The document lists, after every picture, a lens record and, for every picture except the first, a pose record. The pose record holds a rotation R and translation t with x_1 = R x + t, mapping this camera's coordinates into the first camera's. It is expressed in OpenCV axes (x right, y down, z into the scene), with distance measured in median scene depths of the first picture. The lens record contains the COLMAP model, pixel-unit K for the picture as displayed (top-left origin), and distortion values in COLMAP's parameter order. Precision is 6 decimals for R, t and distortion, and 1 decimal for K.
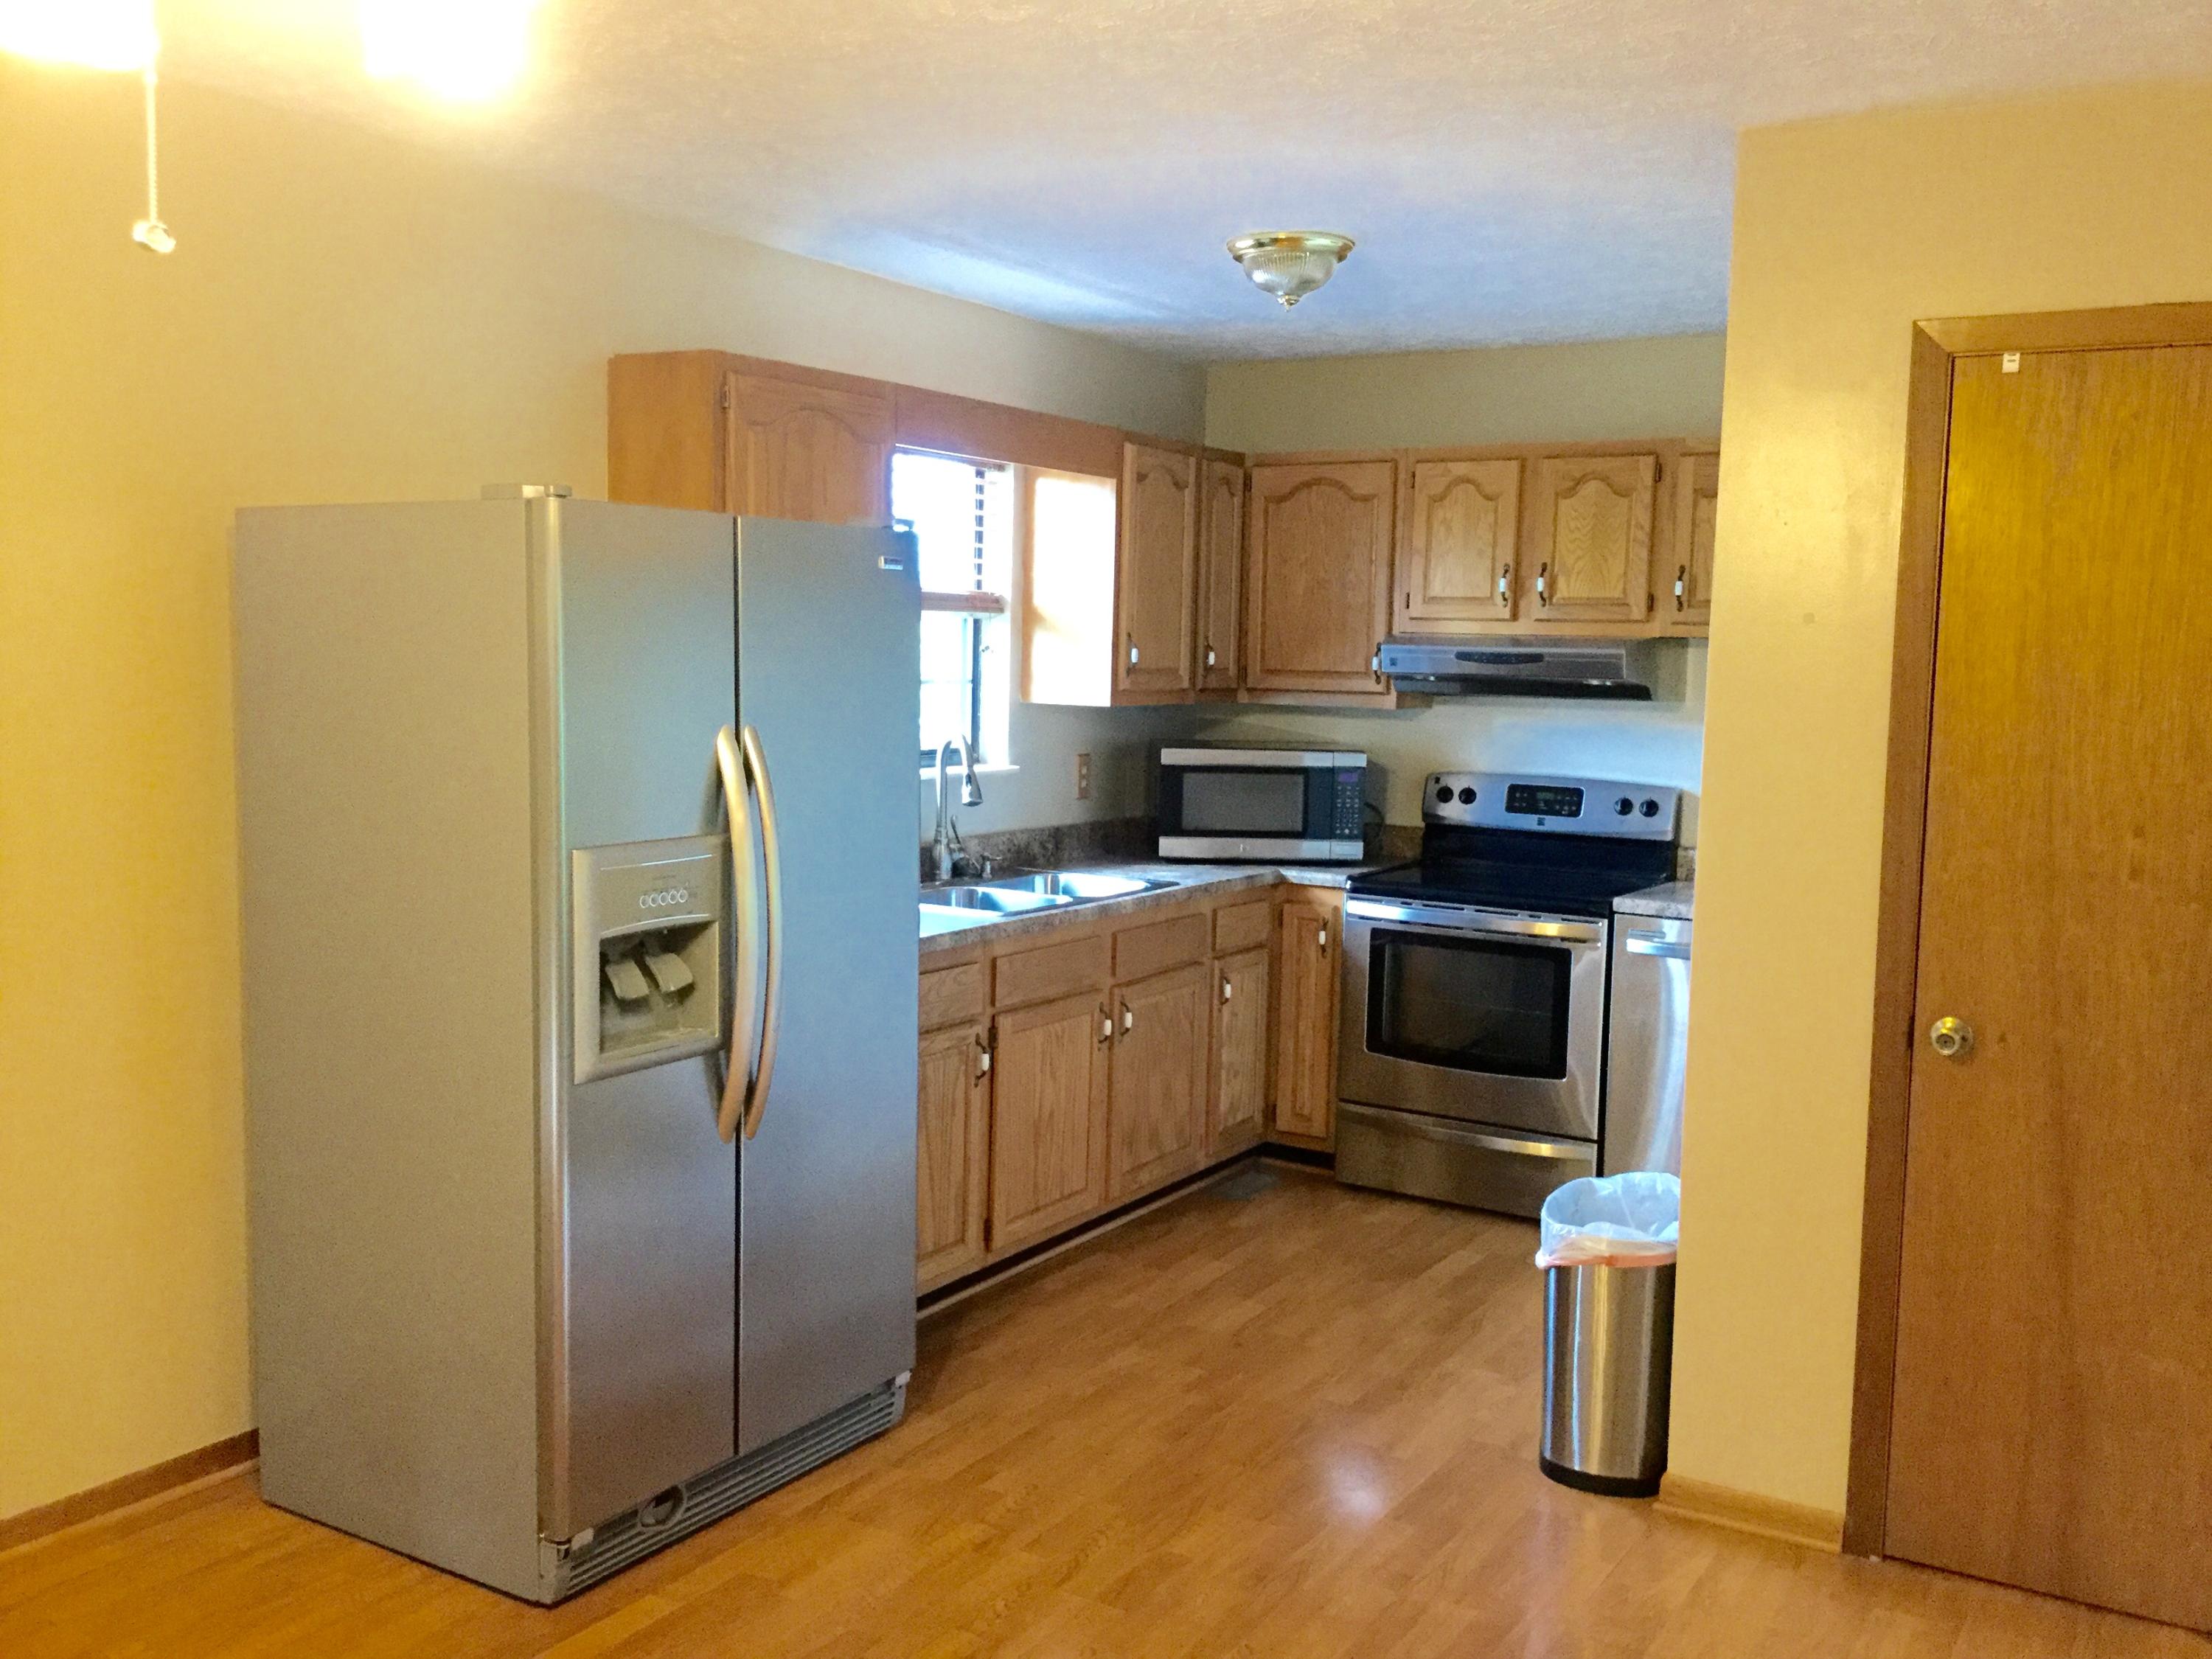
lens RADIAL K [[1999.3, 0, 1107.6], [0, 1999.3, 834.2], [0, 0, 1]] dist [0.111384, -0.184397]
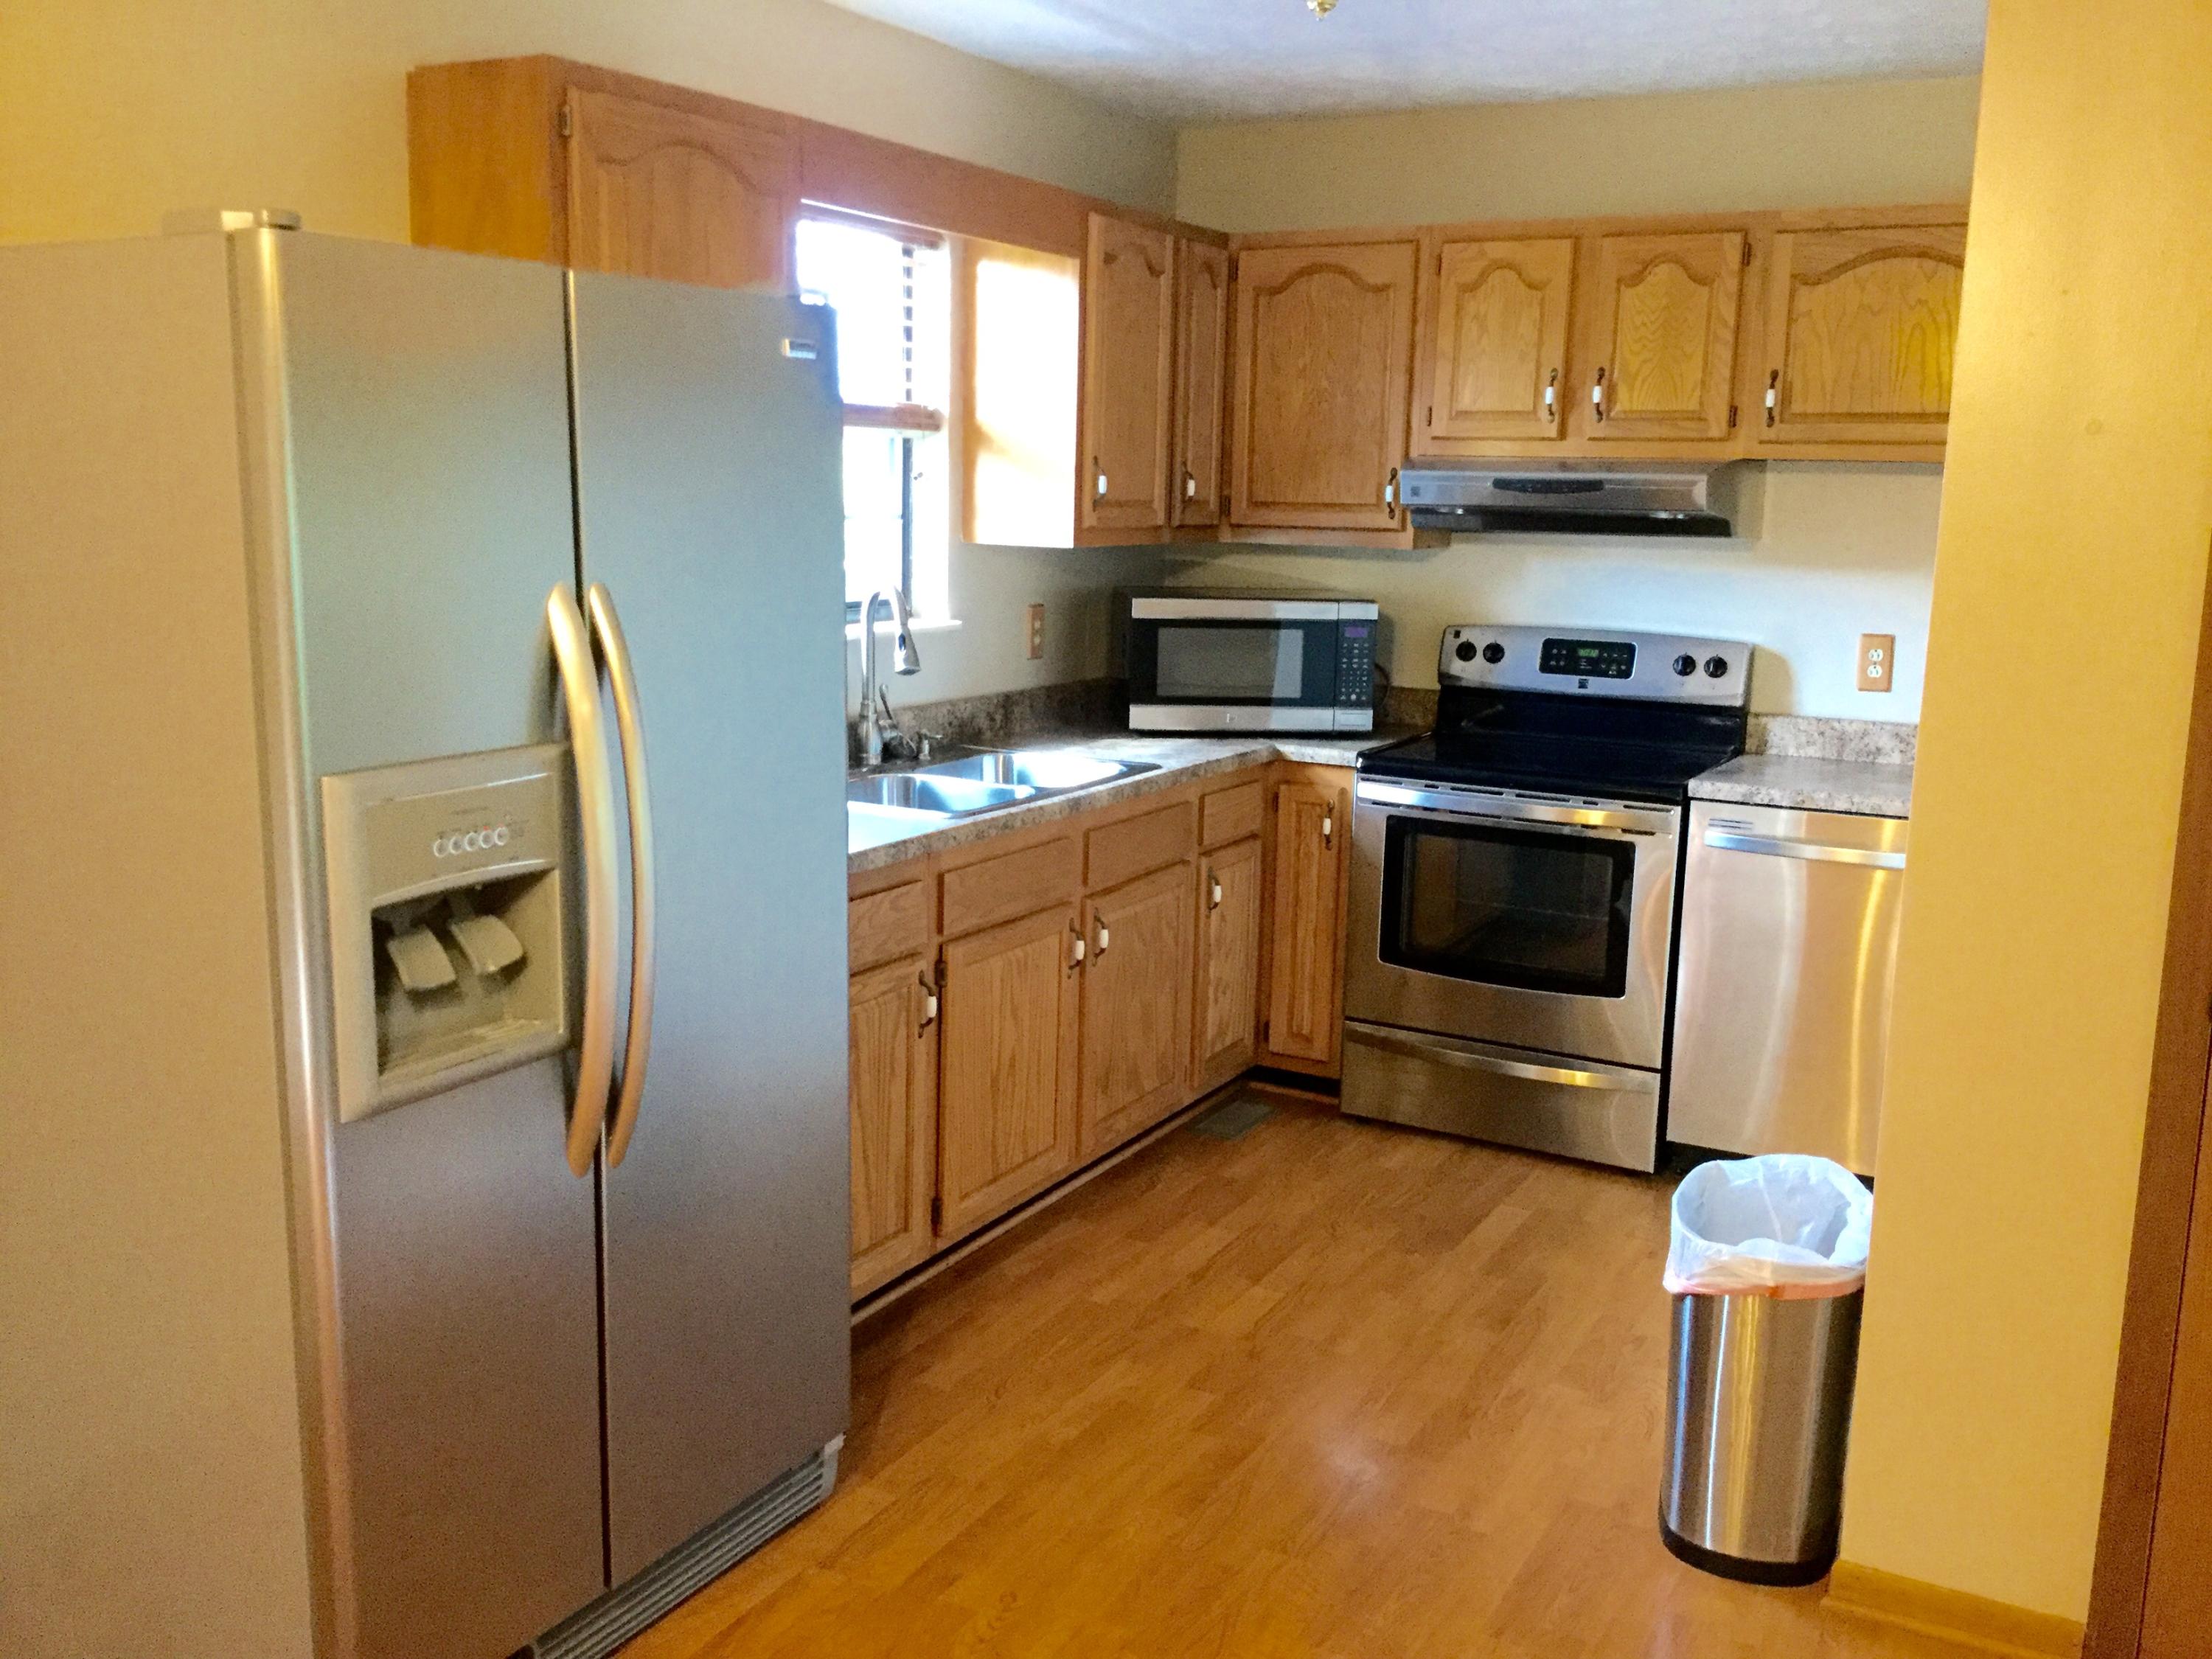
lens RADIAL K [[1999.3, 0, 1107.6], [0, 1999.3, 834.2], [0, 0, 1]] dist [0.111384, -0.184397]
pose [[0.999070, -0.008250, 0.042330, -0.020143], [0.004743, 0.996598, 0.082277, -0.014615], [-0.042865, -0.082000, 0.995710, 0.178183]]
